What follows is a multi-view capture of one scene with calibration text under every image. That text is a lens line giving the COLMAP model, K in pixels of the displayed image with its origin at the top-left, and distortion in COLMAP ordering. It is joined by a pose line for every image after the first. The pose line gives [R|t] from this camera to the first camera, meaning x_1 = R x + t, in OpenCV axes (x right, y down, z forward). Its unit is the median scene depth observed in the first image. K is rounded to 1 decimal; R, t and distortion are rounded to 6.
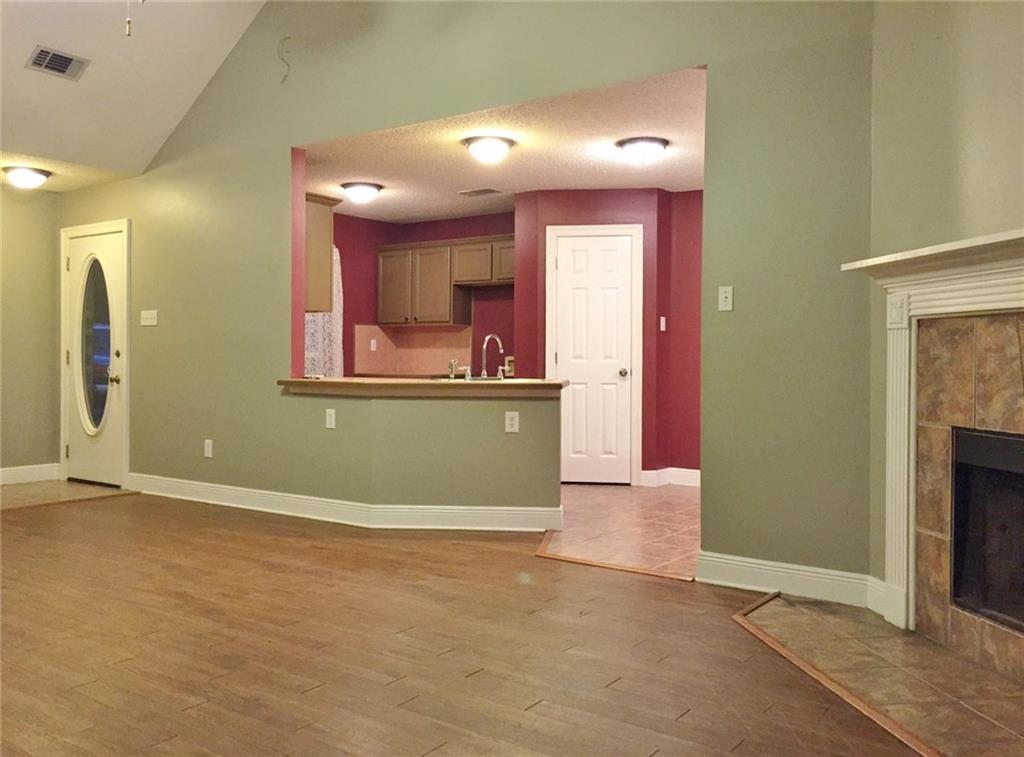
lens RADIAL K [[888.8, 0, 515.7], [0, 888.8, 379.2], [0, 0, 1]] dist [0.046481, -0.002626]
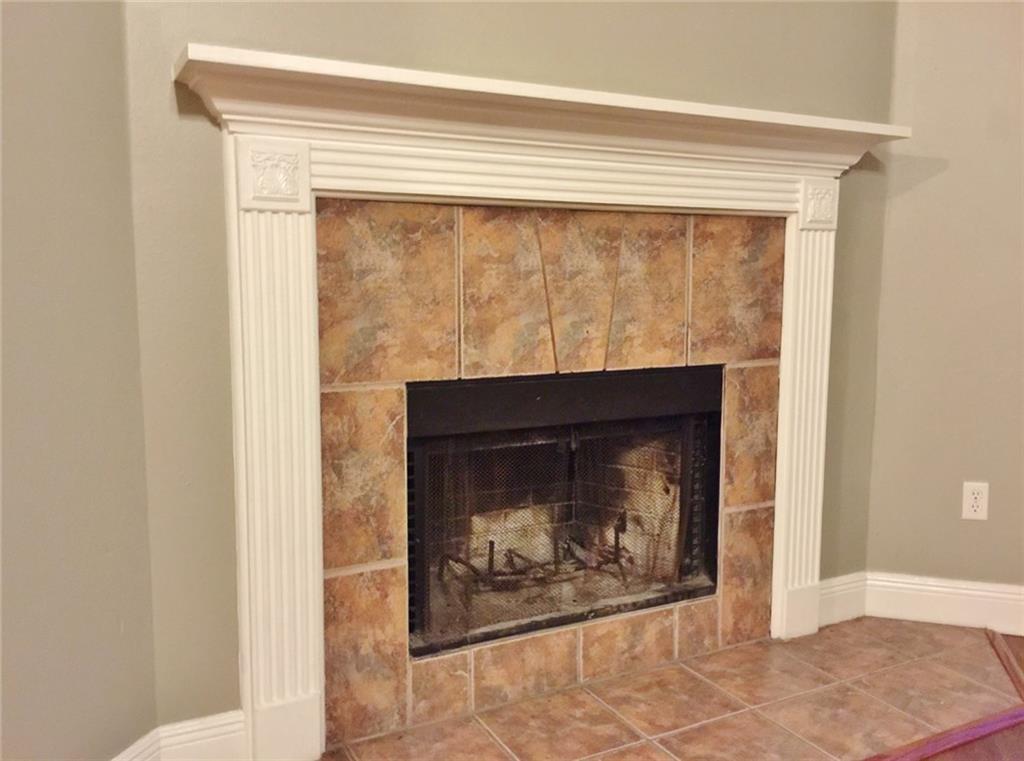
lens RADIAL K [[888.8, 0, 513.7], [0, 888.8, 377.3], [0, 0, 1]] dist [0.046481, -0.002626]
pose [[-0.329885, -0.121661, 0.936149, -0.106600], [0.014881, 0.990867, 0.134016, -0.031426], [-0.943904, 0.058141, -0.325061, 1.122579]]
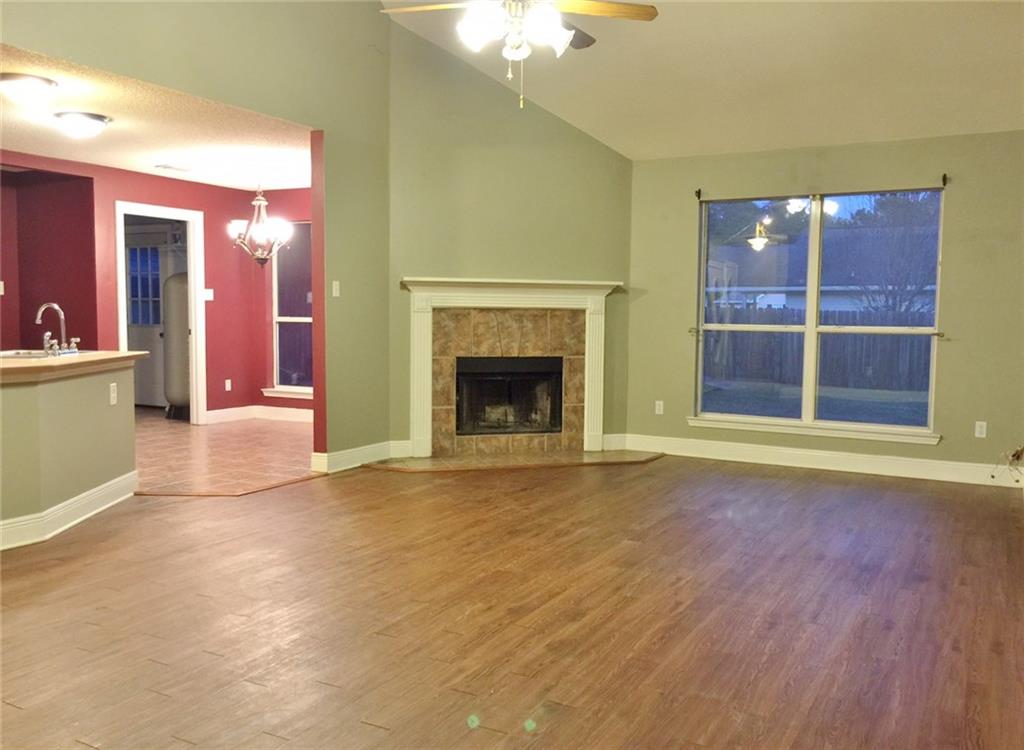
lens RADIAL K [[903.5, 0, 515.7], [0, 903.5, 376.0], [0, 0, 1]] dist [0.012541, 0.006679]
pose [[-0.123486, -0.080397, 0.989084, -1.755819], [0.010784, 0.996545, 0.082350, -0.083752], [-0.992288, 0.020835, -0.122192, 1.123150]]
